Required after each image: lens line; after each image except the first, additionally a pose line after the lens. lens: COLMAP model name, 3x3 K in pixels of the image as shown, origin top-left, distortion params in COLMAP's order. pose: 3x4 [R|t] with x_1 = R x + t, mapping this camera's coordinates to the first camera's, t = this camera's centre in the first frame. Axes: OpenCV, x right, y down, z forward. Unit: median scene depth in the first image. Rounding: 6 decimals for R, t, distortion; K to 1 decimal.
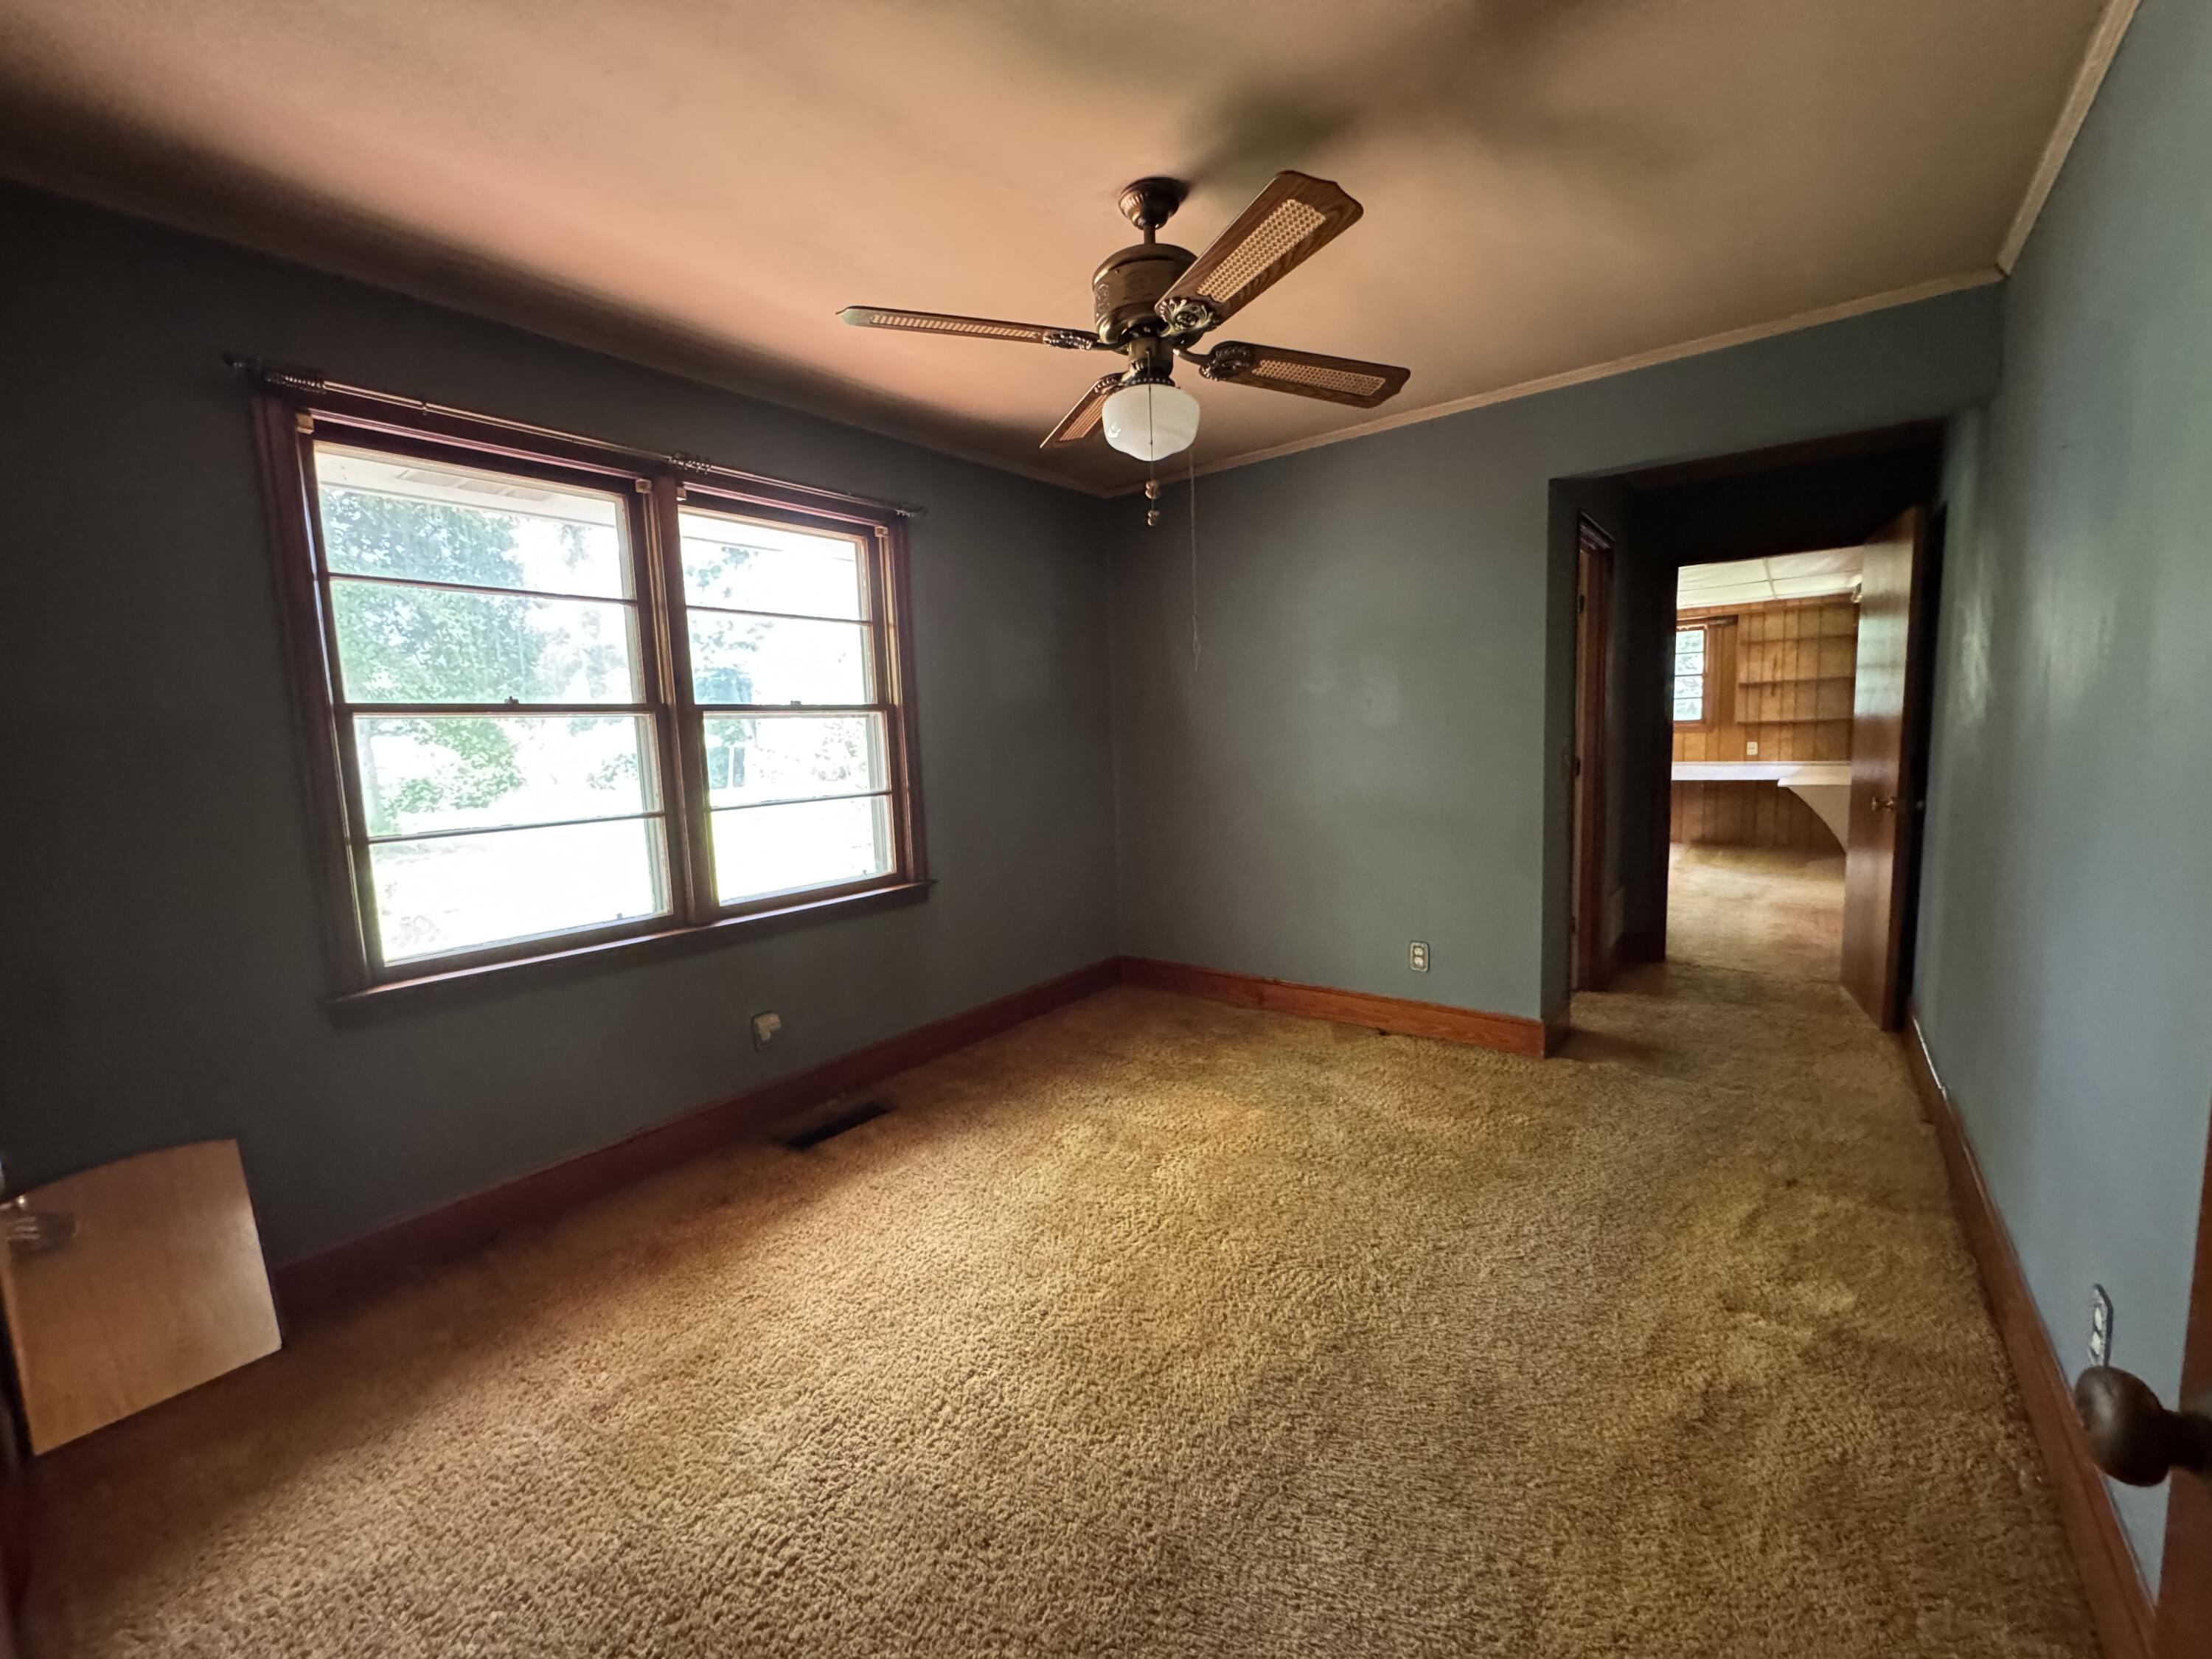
lens RADIAL K [[879.6, 0, 1090.5], [0, 879.6, 826.2], [0, 0, 1]] dist [-0.017038, -0.000719]
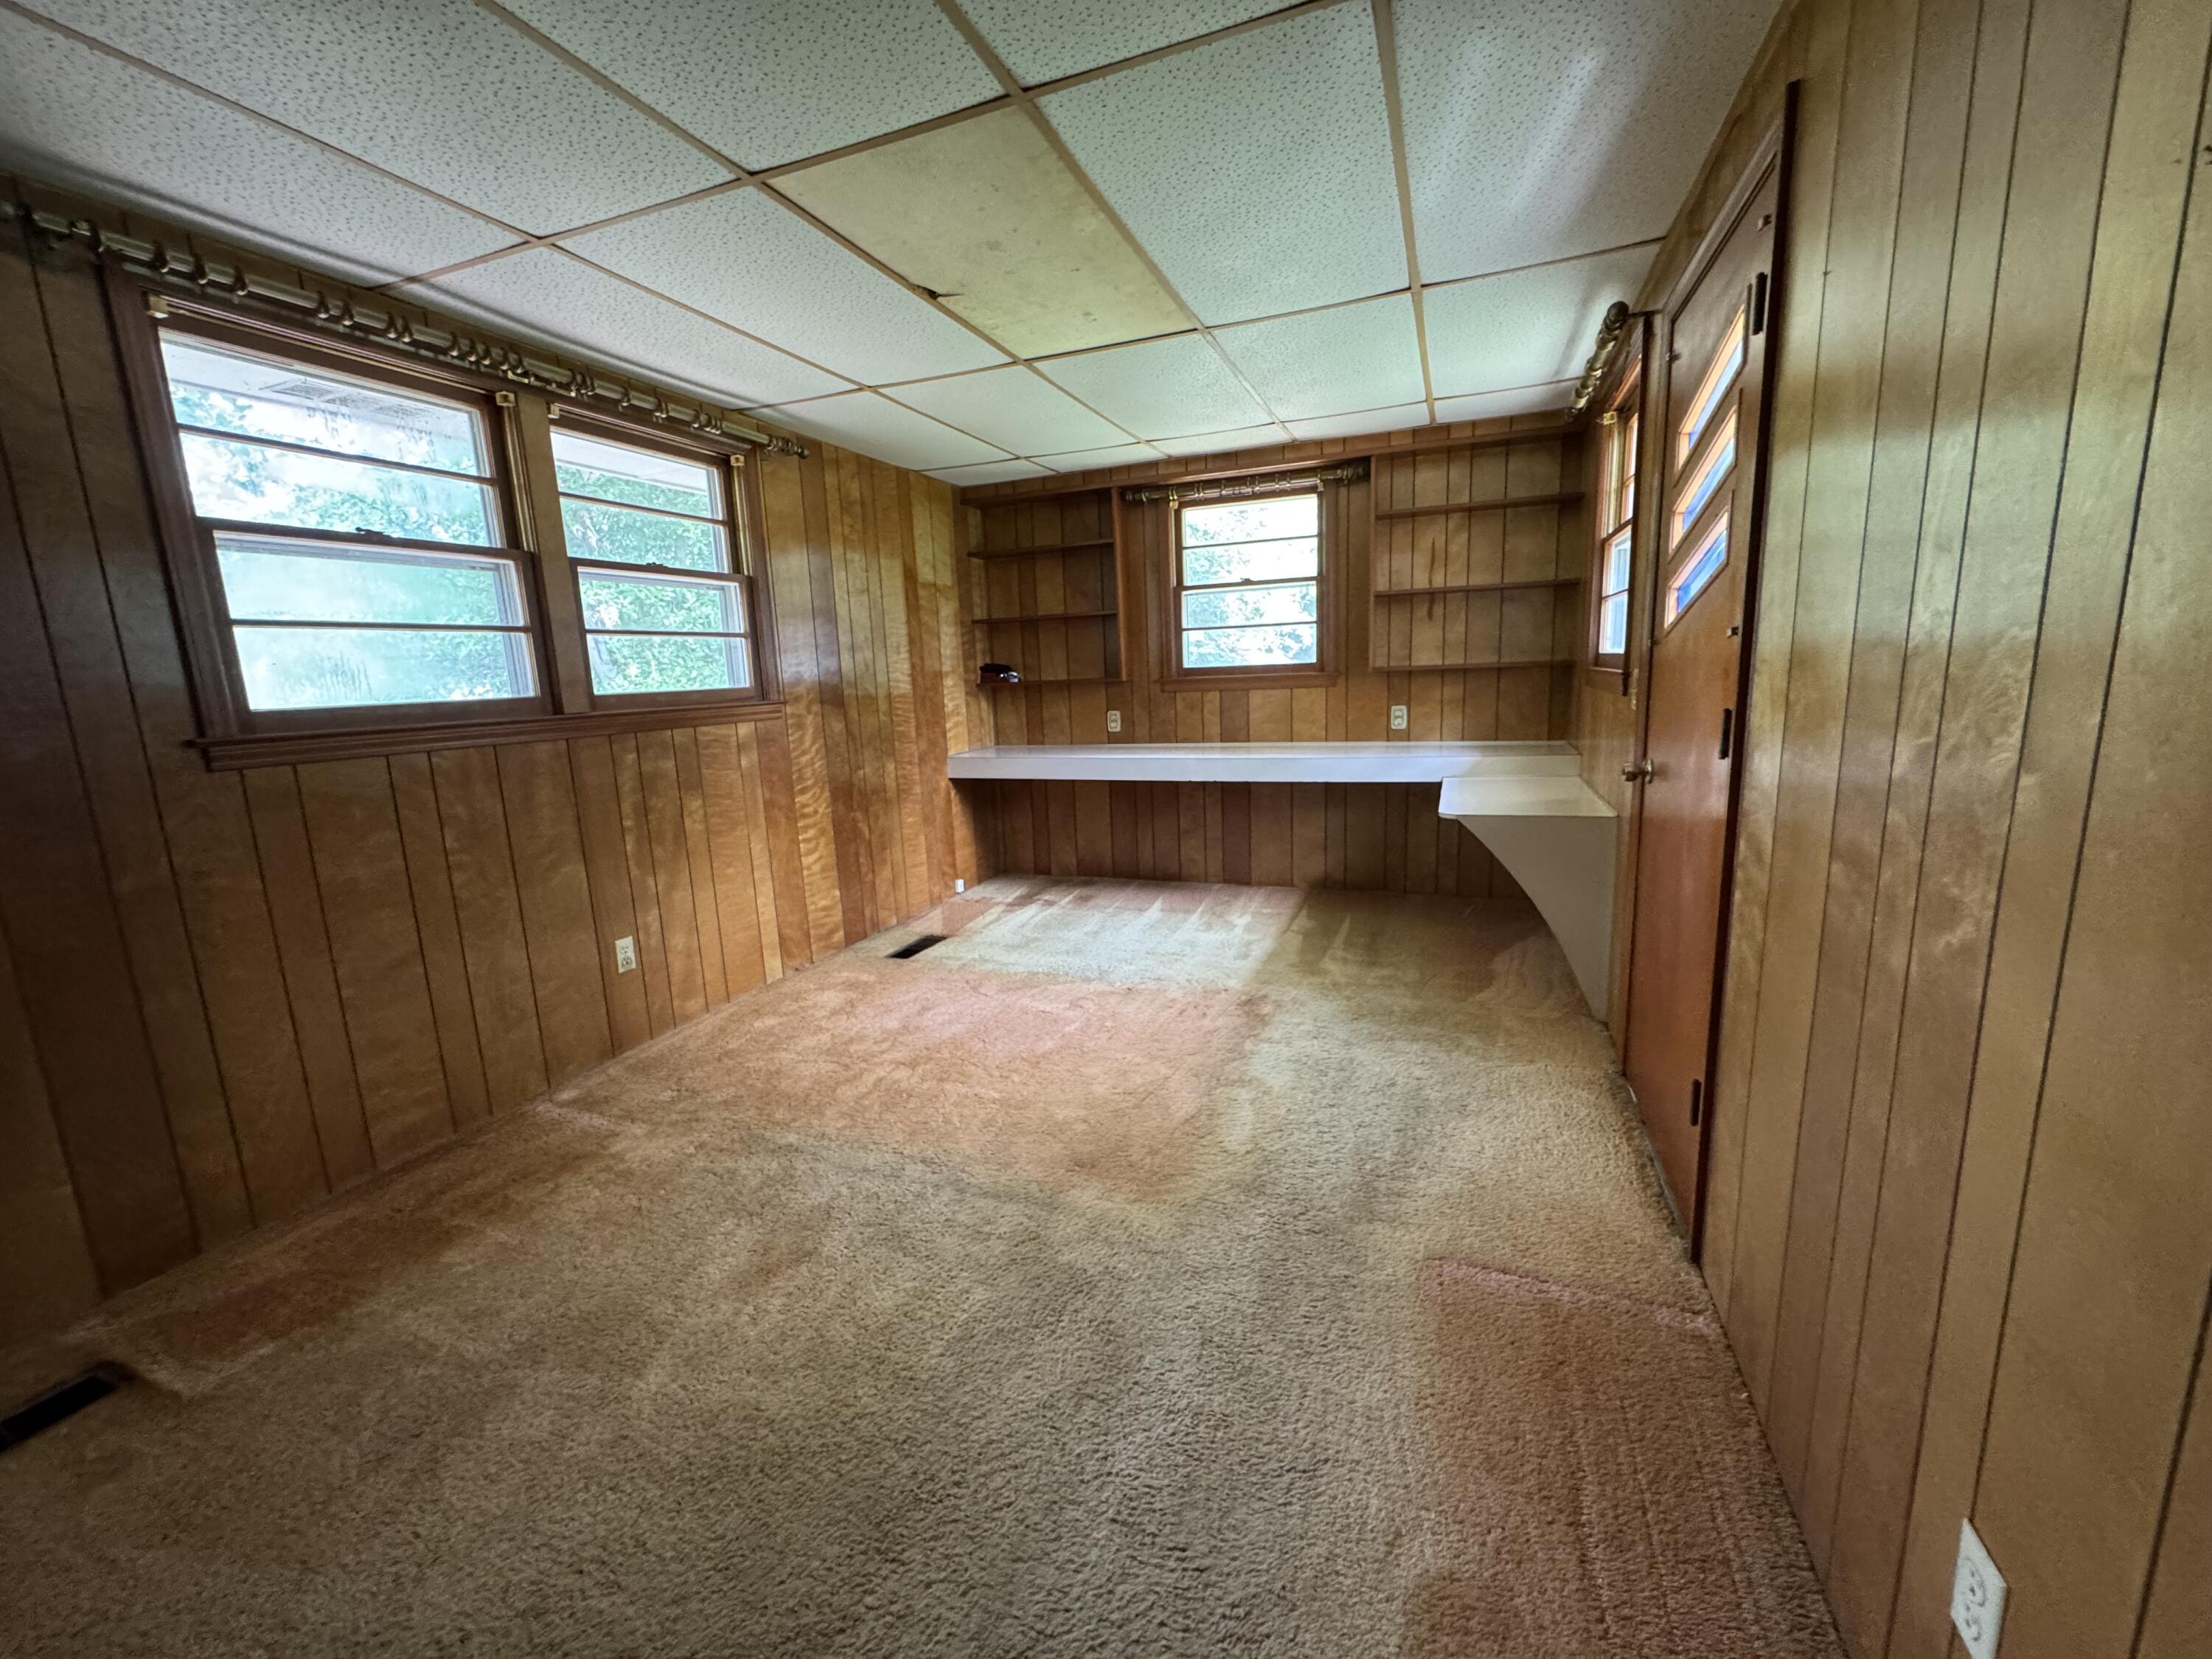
lens RADIAL K [[879.6, 0, 1115.5], [0, 879.6, 836.8], [0, 0, 1]] dist [-0.017038, -0.000719]
pose [[0.950667, -0.050981, 0.305995, 0.429275], [0.034407, 0.997646, 0.059319, -0.054592], [-0.308299, -0.045864, 0.950183, 0.541757]]
